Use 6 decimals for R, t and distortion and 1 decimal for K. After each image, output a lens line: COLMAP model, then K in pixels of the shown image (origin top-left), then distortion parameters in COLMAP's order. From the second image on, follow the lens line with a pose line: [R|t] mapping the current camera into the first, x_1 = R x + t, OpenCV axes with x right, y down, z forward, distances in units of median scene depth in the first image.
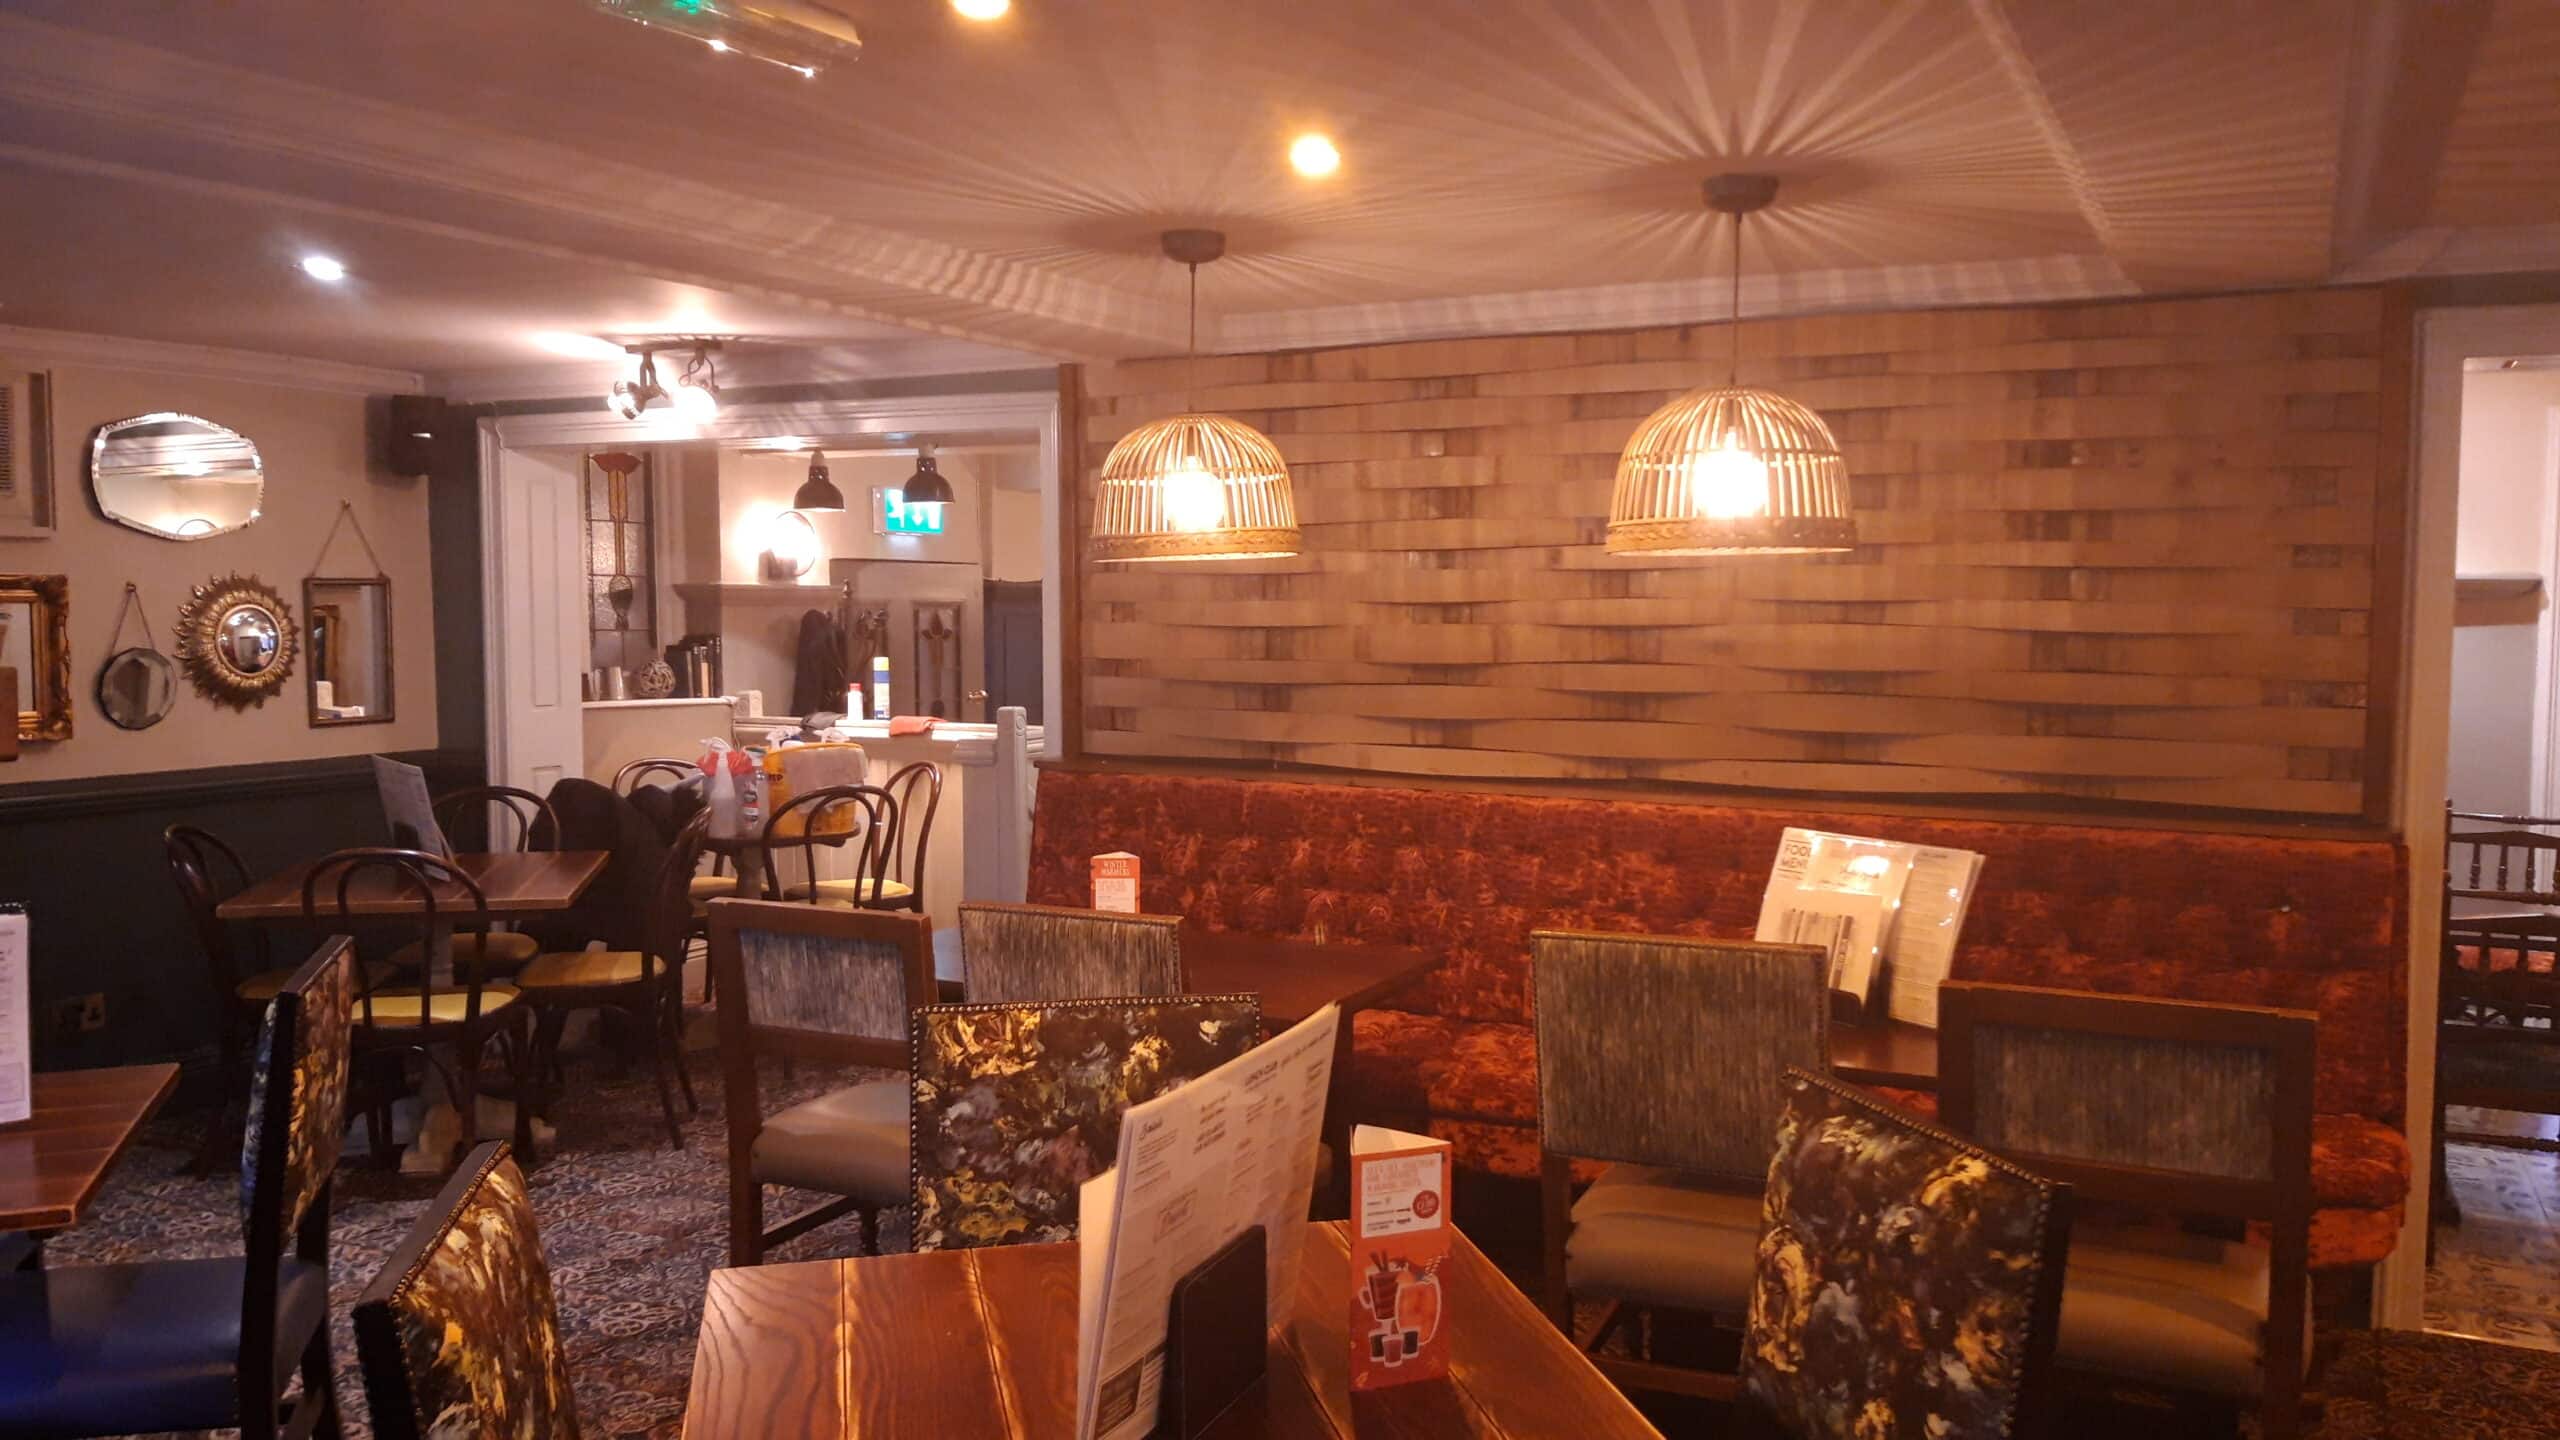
lens RADIAL K [[1966.0, 0, 1280.0], [0, 1966.0, 720.0], [0, 0, 1]] dist [0.160255, -0.362348]
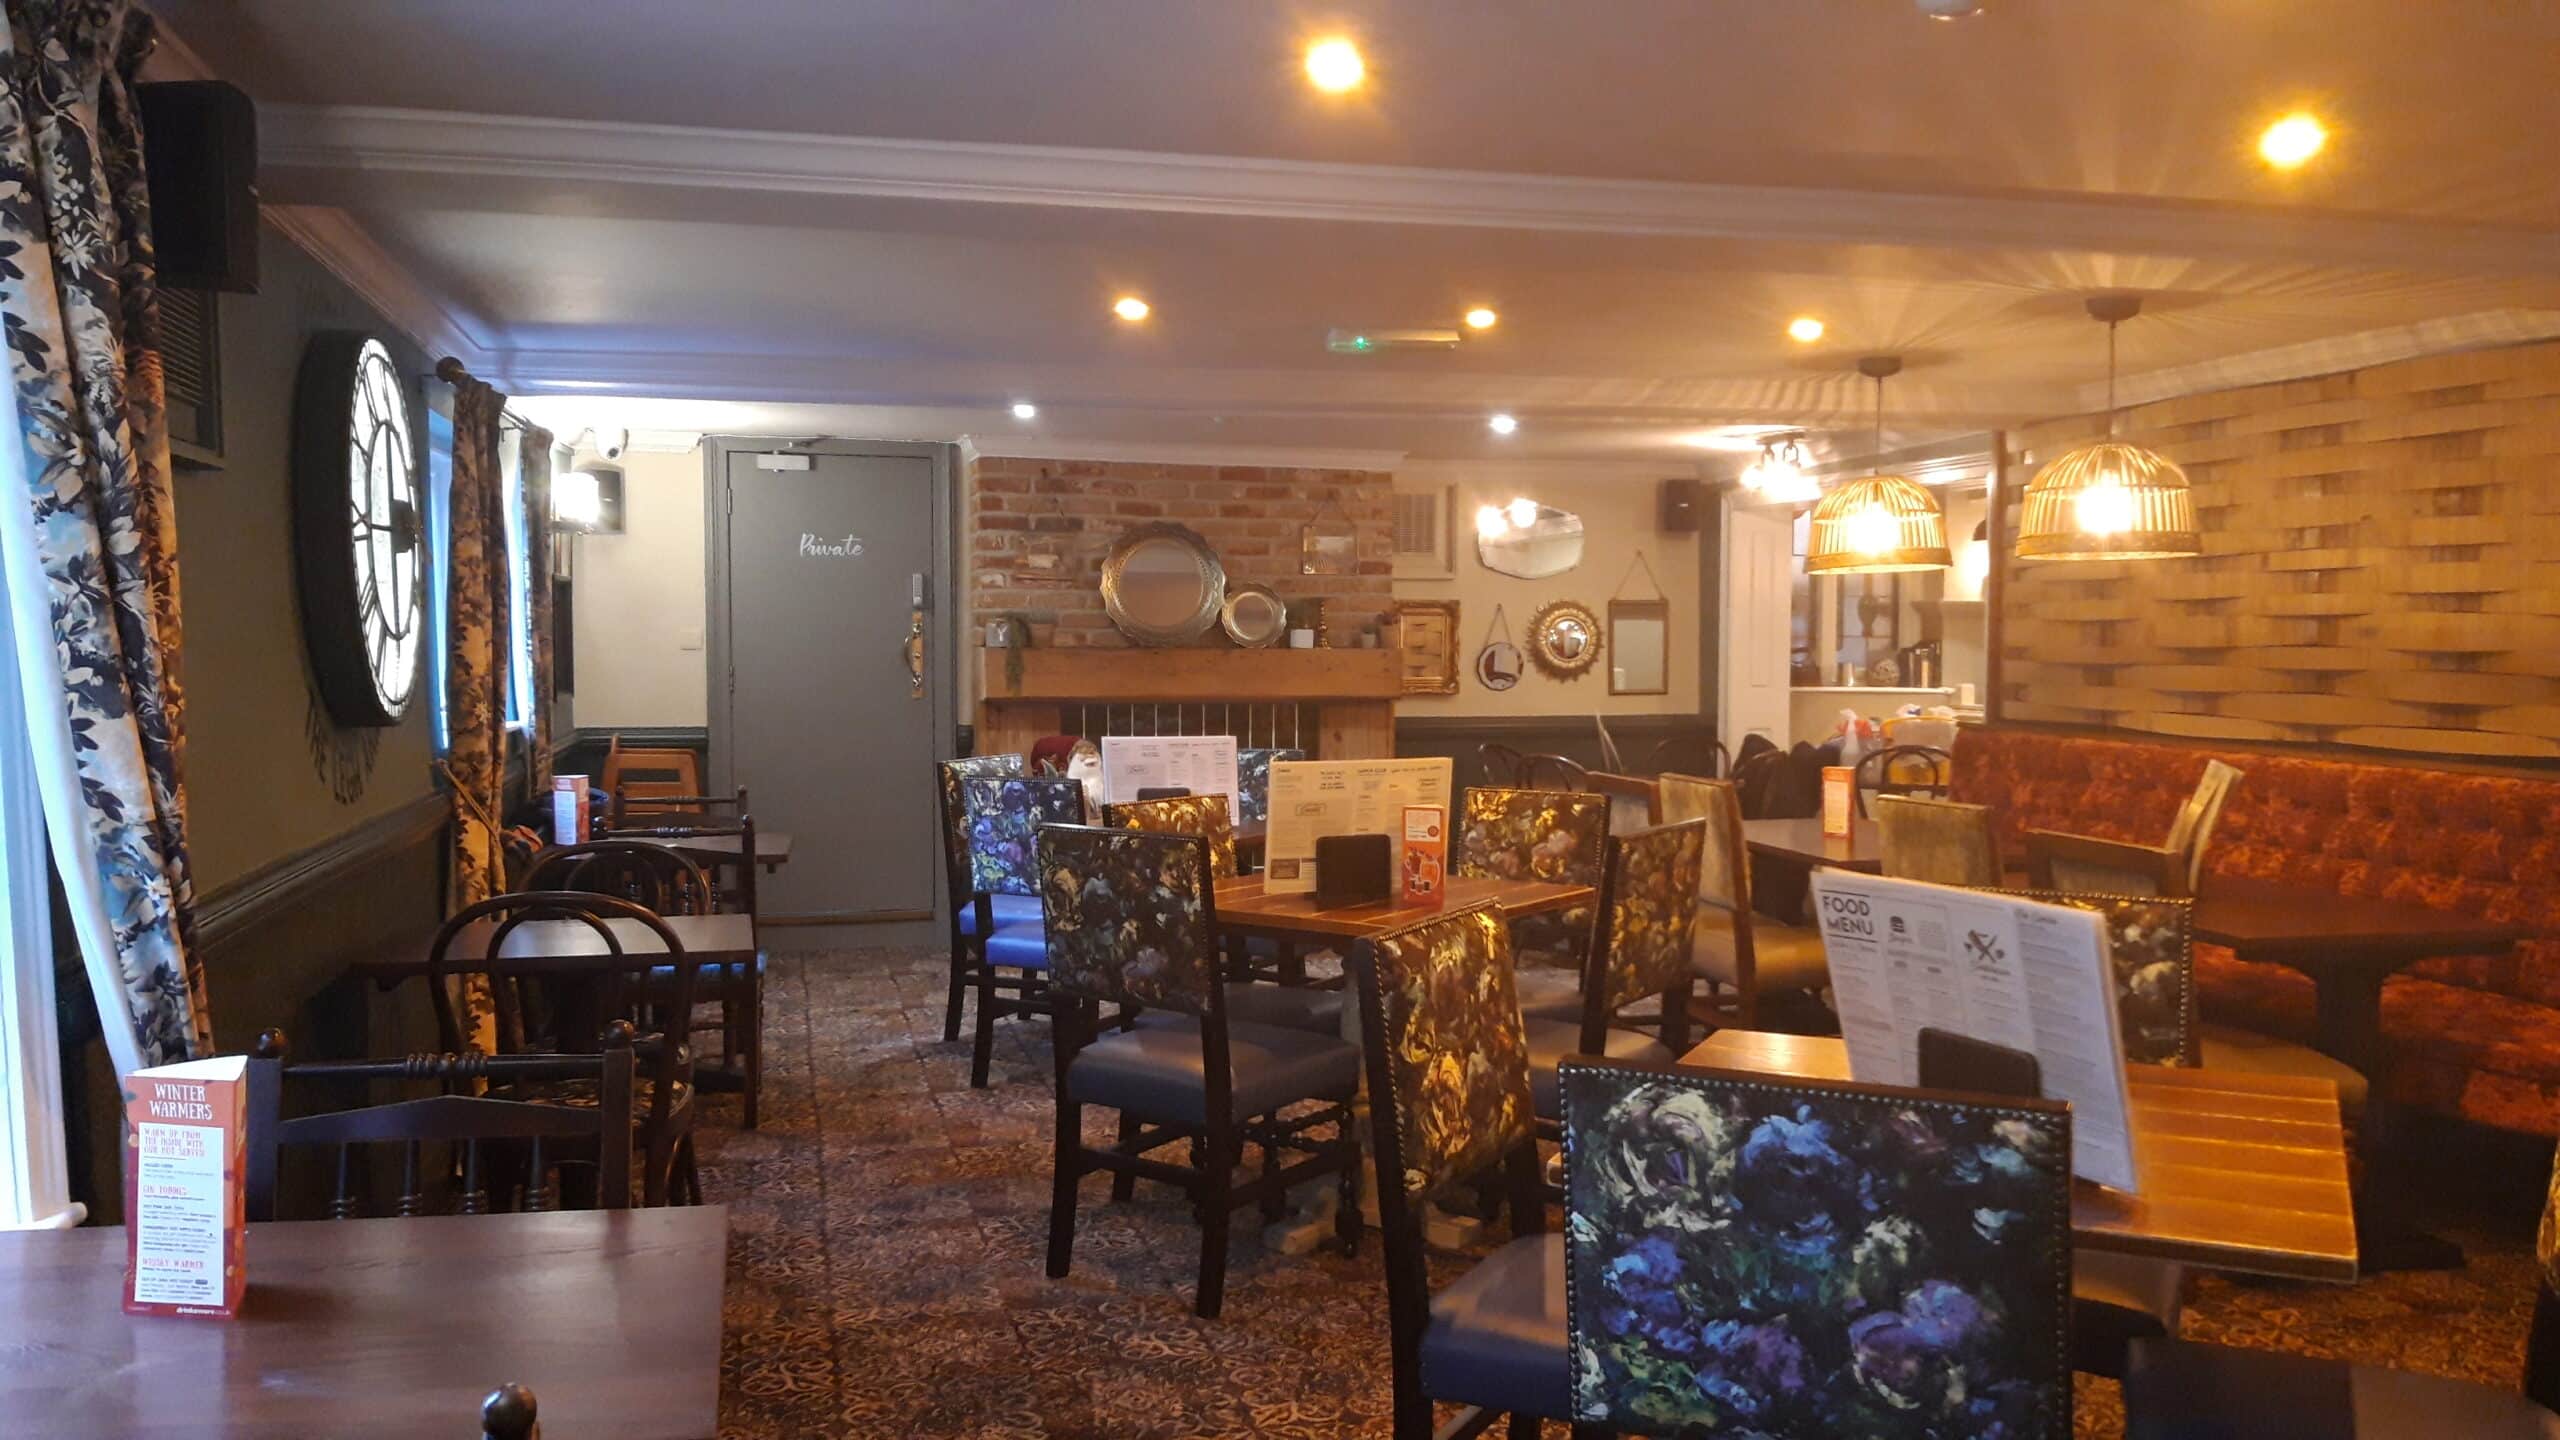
lens RADIAL K [[1966.0, 0, 1280.0], [0, 1966.0, 720.0], [0, 0, 1]] dist [0.160255, -0.362348]
pose [[0.653325, 0.029864, -0.756488, 0.610477], [-0.043529, 0.999050, 0.001846, 0.037160], [0.755825, 0.031723, 0.654005, -0.254948]]
